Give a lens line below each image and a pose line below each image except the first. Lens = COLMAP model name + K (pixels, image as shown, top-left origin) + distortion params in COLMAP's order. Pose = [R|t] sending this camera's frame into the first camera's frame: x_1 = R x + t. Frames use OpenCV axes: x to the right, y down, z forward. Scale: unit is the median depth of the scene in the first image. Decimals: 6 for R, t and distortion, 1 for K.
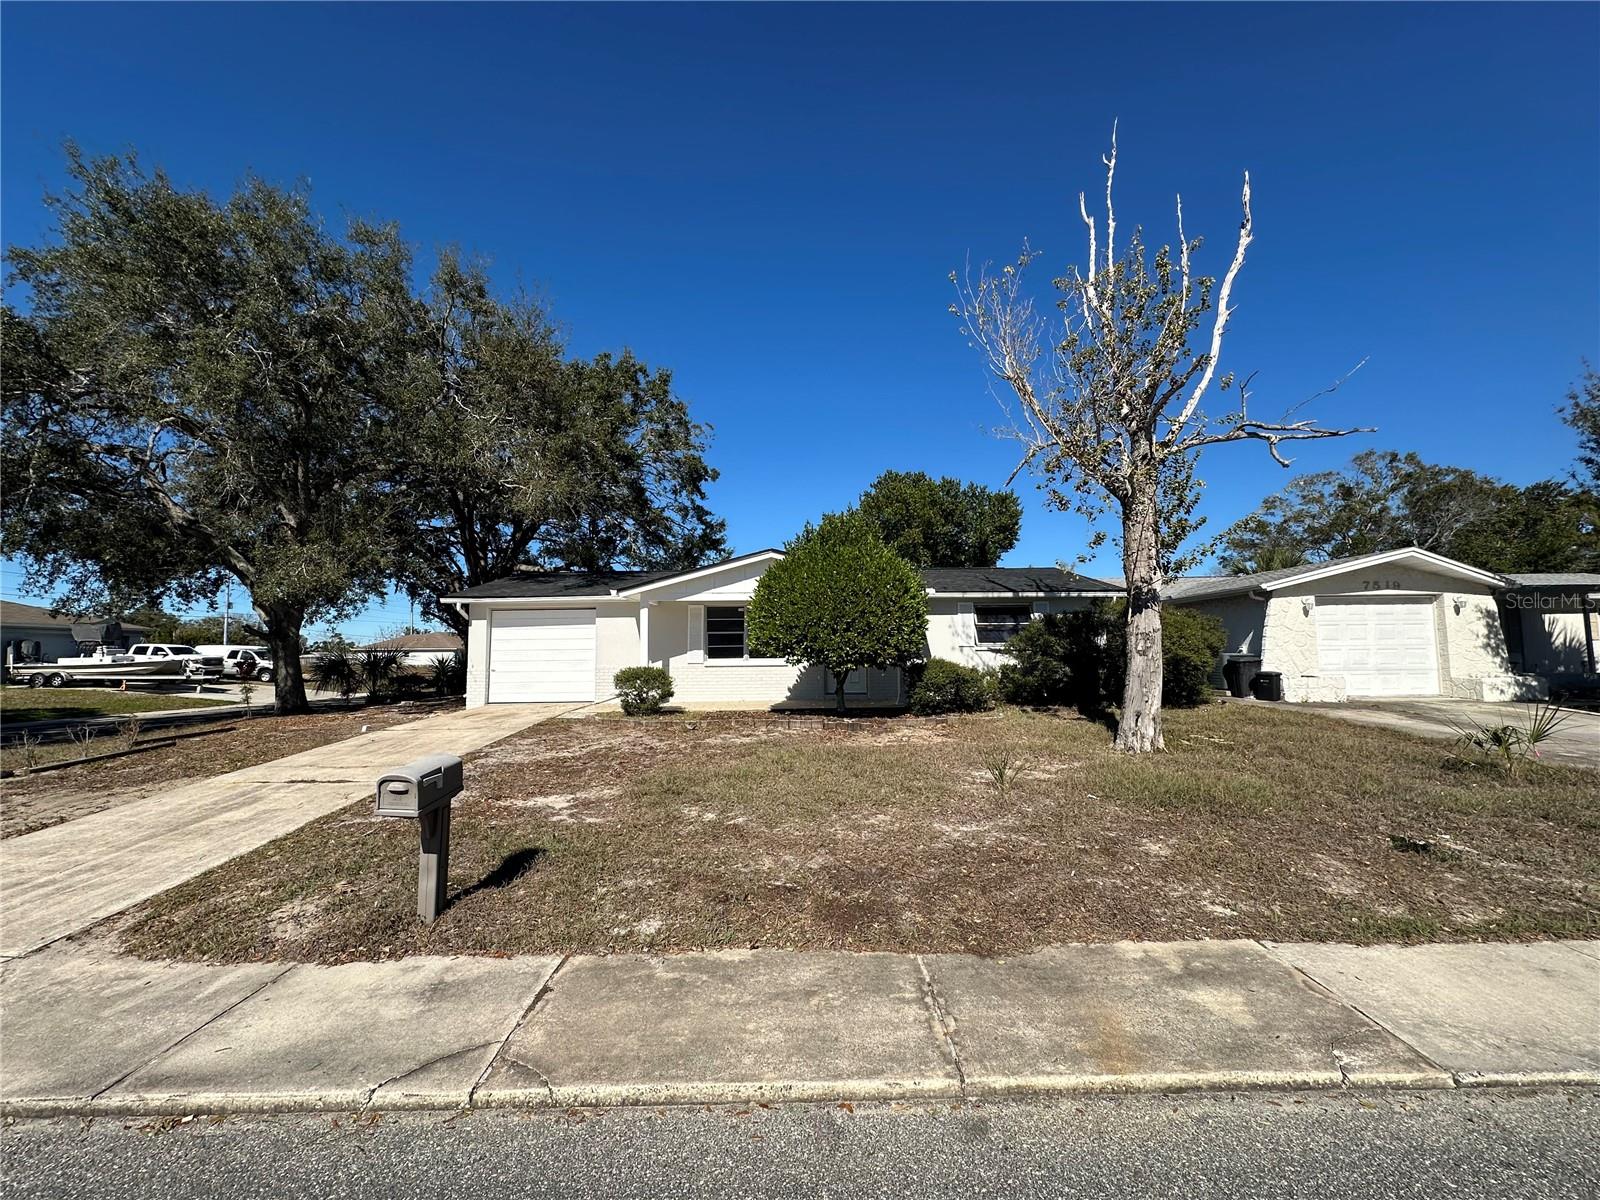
lens RADIAL K [[634.8, 0, 798.7], [0, 634.8, 598.8], [0, 0, 1]] dist [-0.003027, 0.000659]
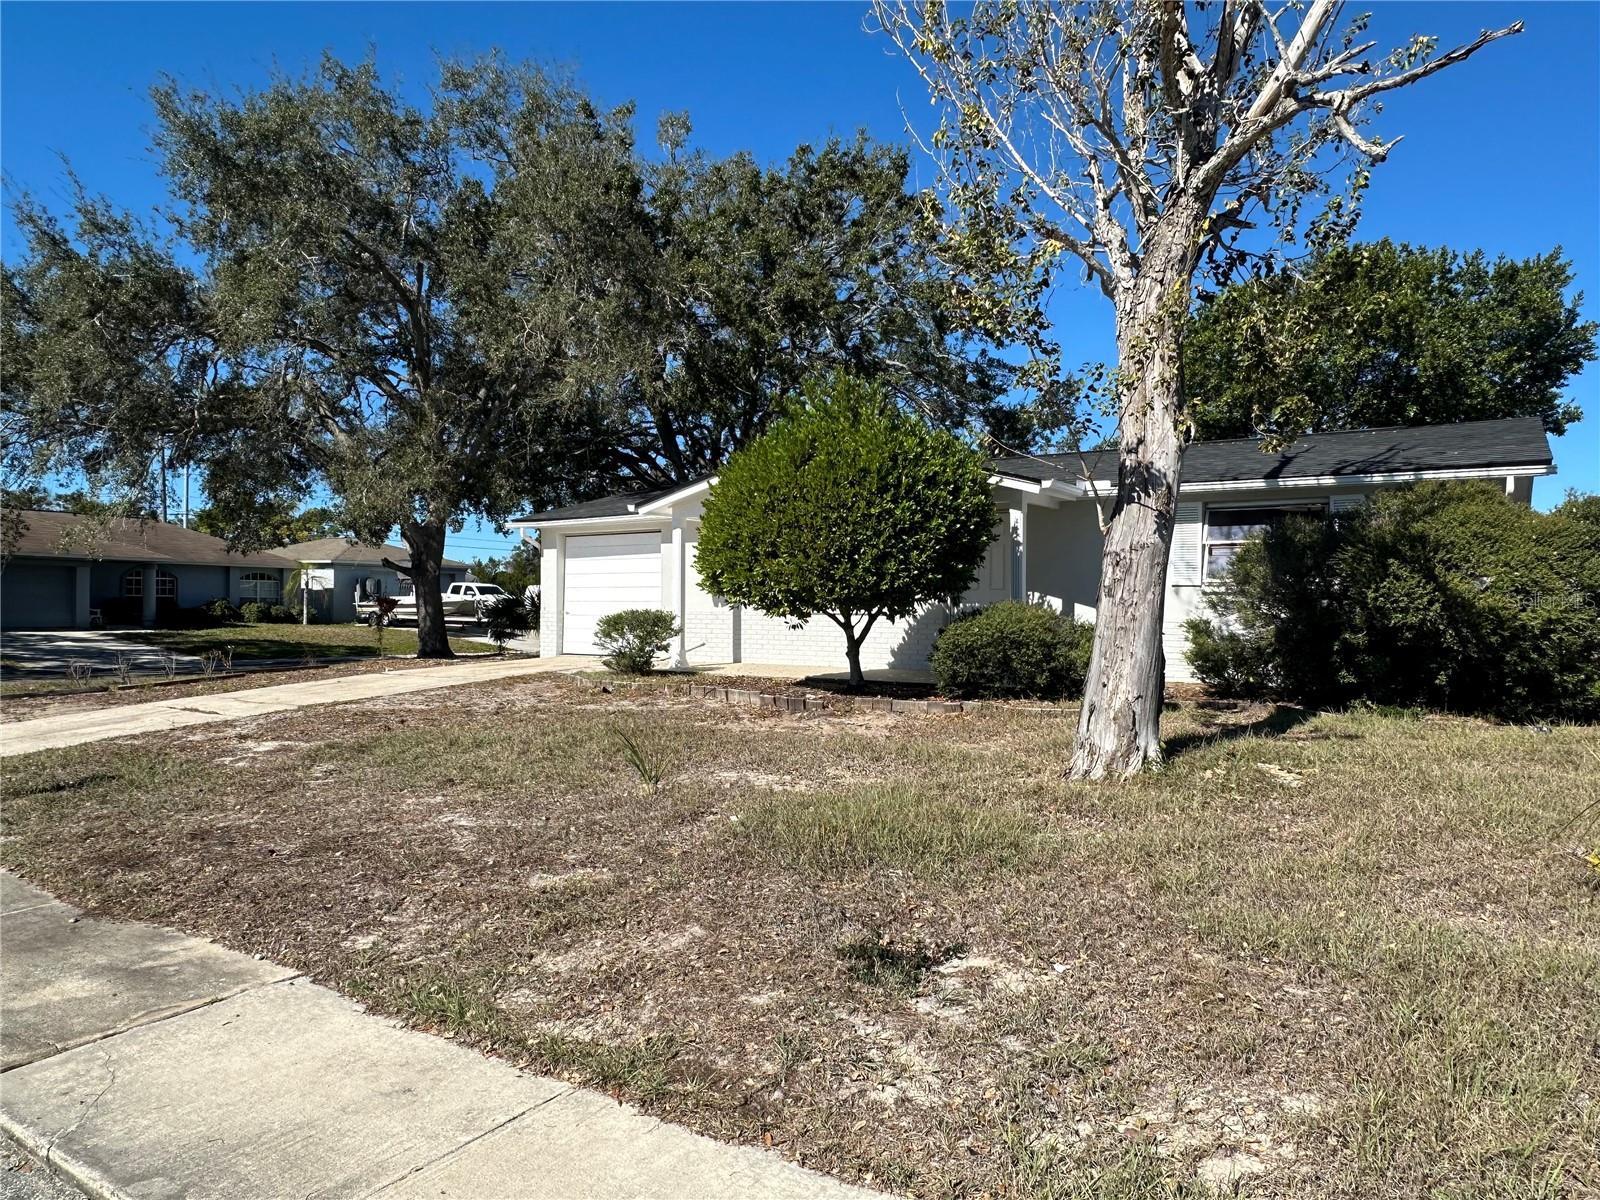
lens RADIAL K [[1038.6, 0, 801.6], [0, 1038.6, 607.0], [0, 0, 1]] dist [-0.008013, 0.001536]
pose [[0.831156, 0.017424, -0.555766, 0.515708], [0.030956, 0.996509, 0.077537, 0.016444], [0.555177, -0.081650, 0.827715, 0.109408]]
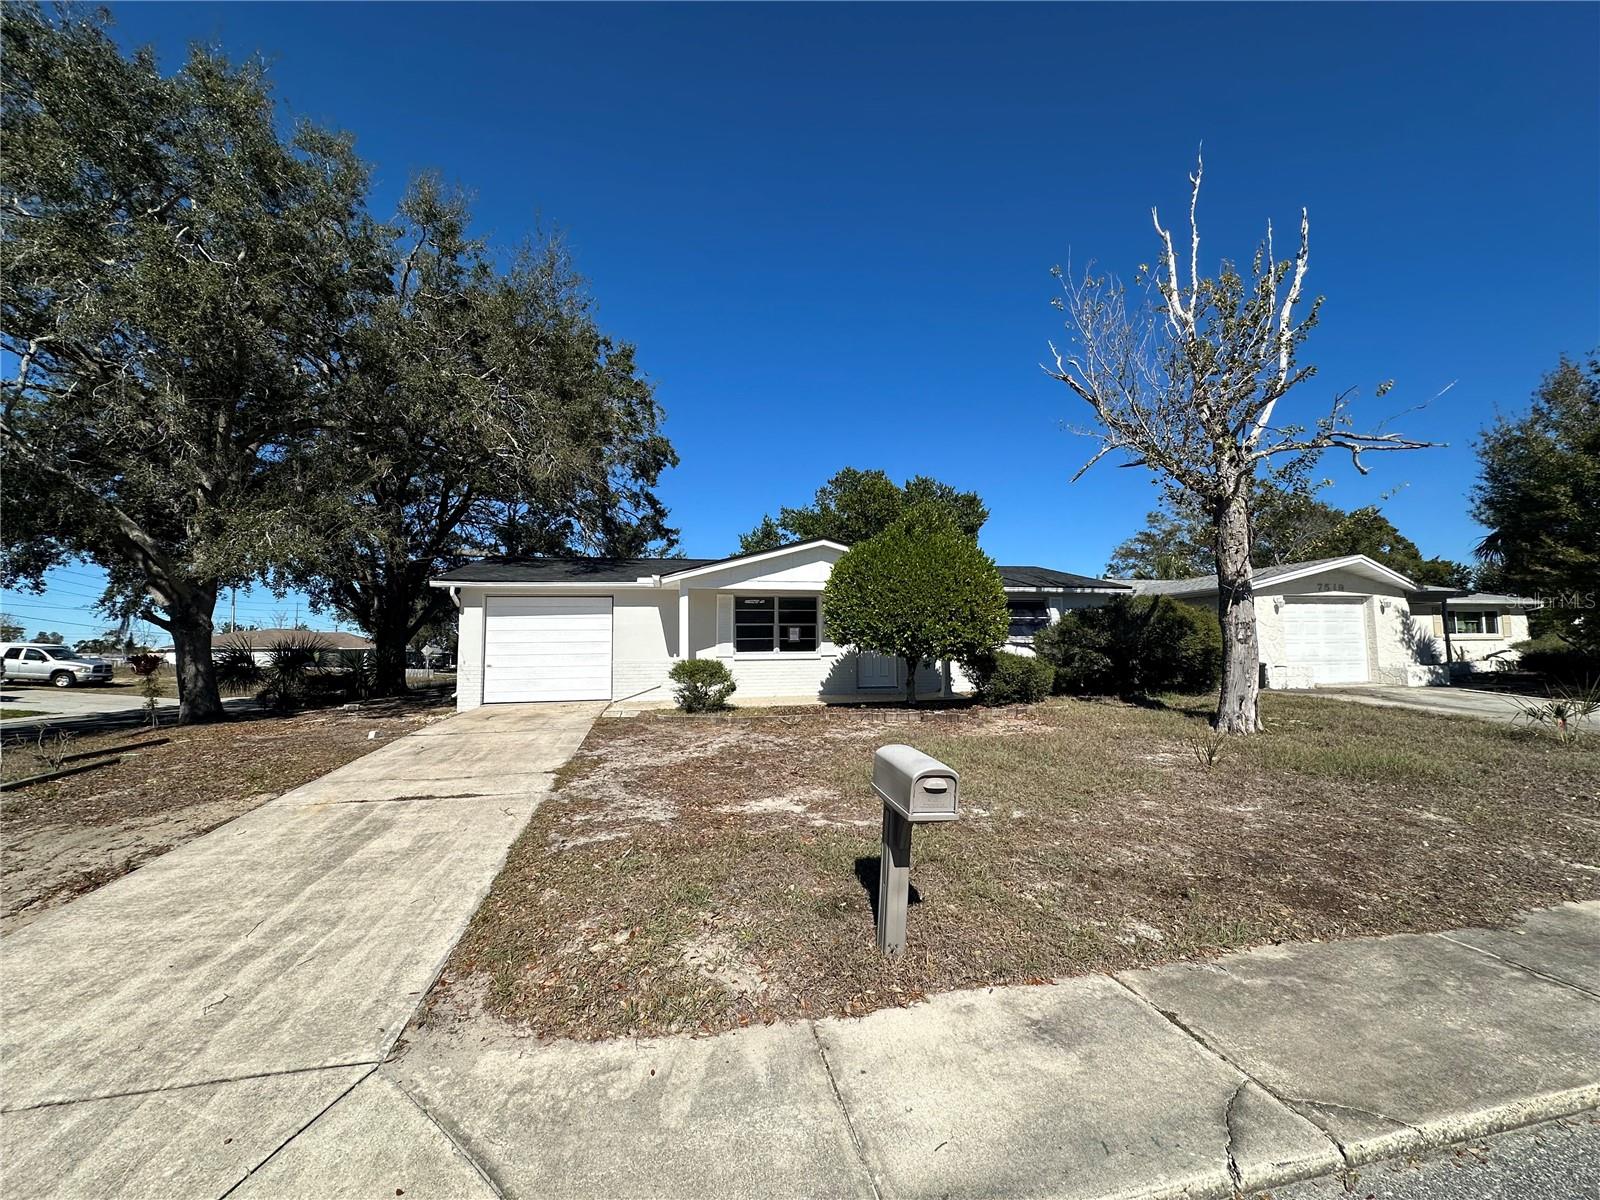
lens RADIAL K [[634.8, 0, 797.9], [0, 634.8, 599.4], [0, 0, 1]] dist [-0.003027, 0.000659]
pose [[0.978685, 0.016168, 0.204731, -0.265819], [-0.015983, 0.999869, -0.002559, 0.018973], [-0.204746, -0.000768, 0.978815, 0.069480]]
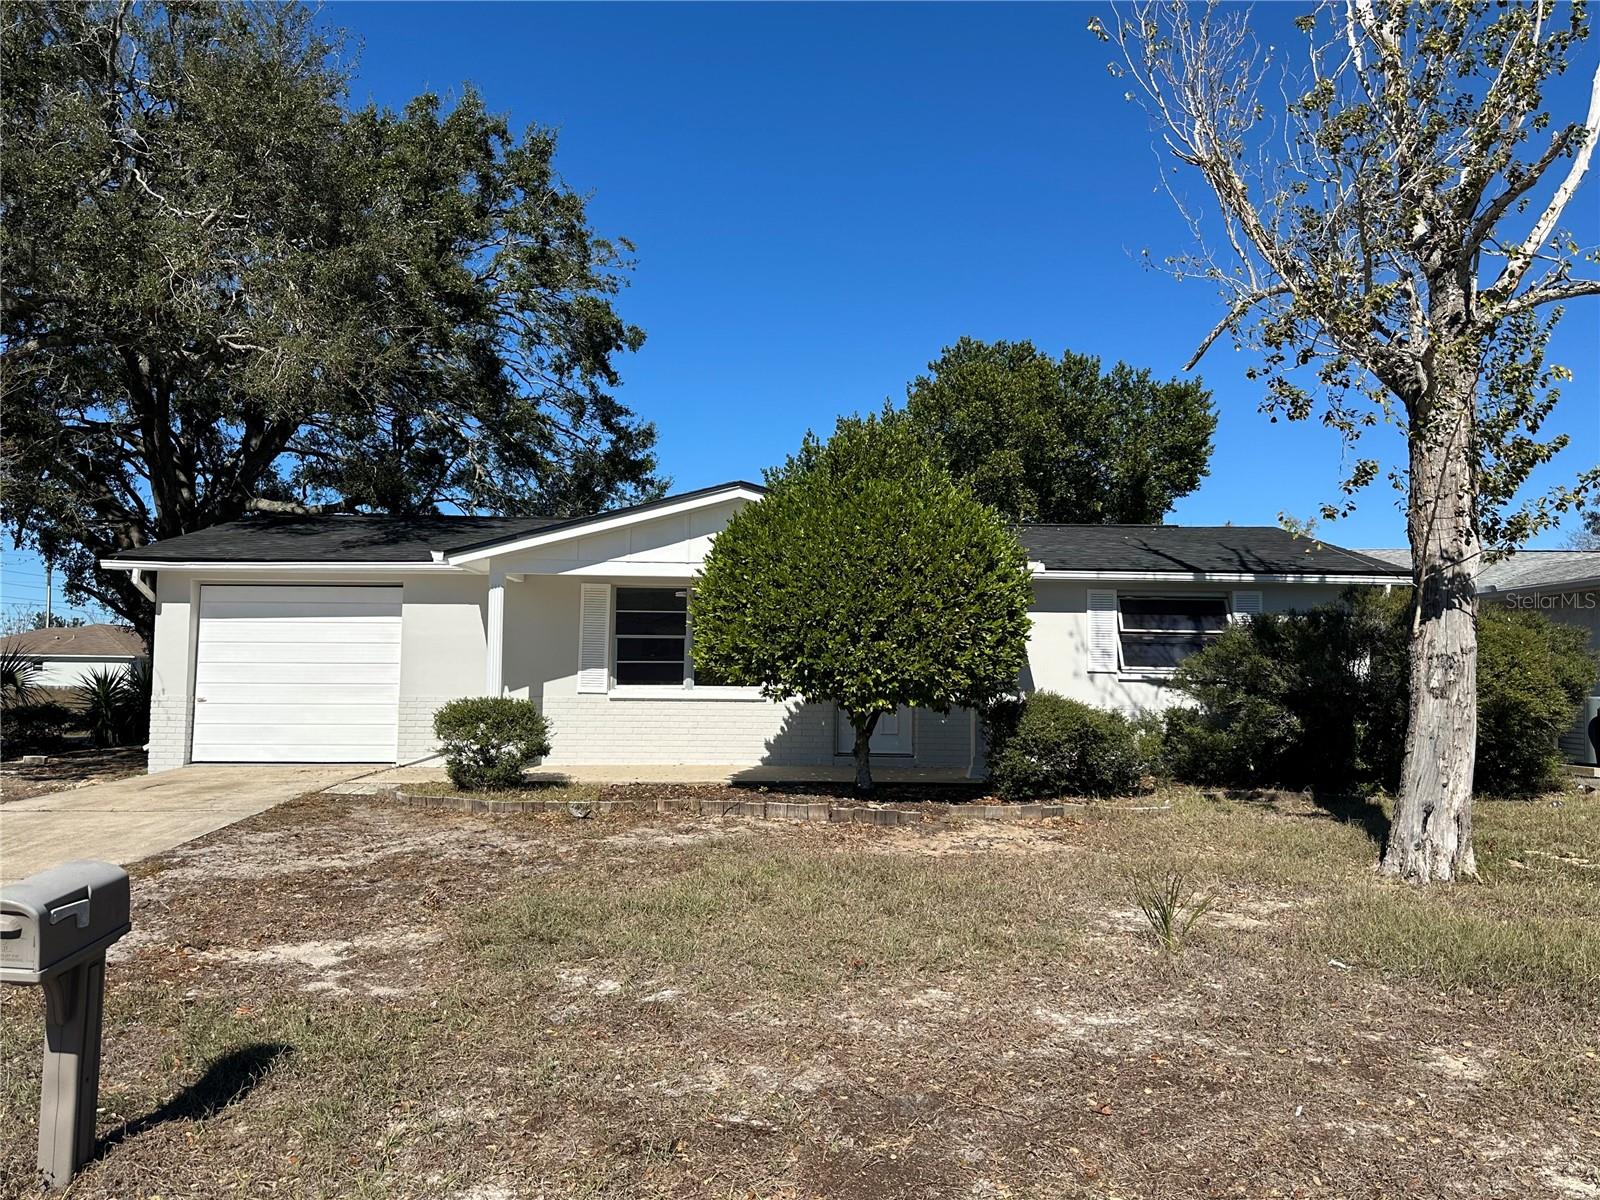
lens RADIAL K [[1187.4, 0, 800.2], [0, 1187.4, 597.7], [0, 0, 1]] dist [0.057285, -0.055105]
pose [[0.999717, 0.021828, 0.009487, 0.000572], [-0.021996, 0.999597, 0.017971, 0.000038], [-0.009091, -0.018175, 0.999794, 0.006971]]
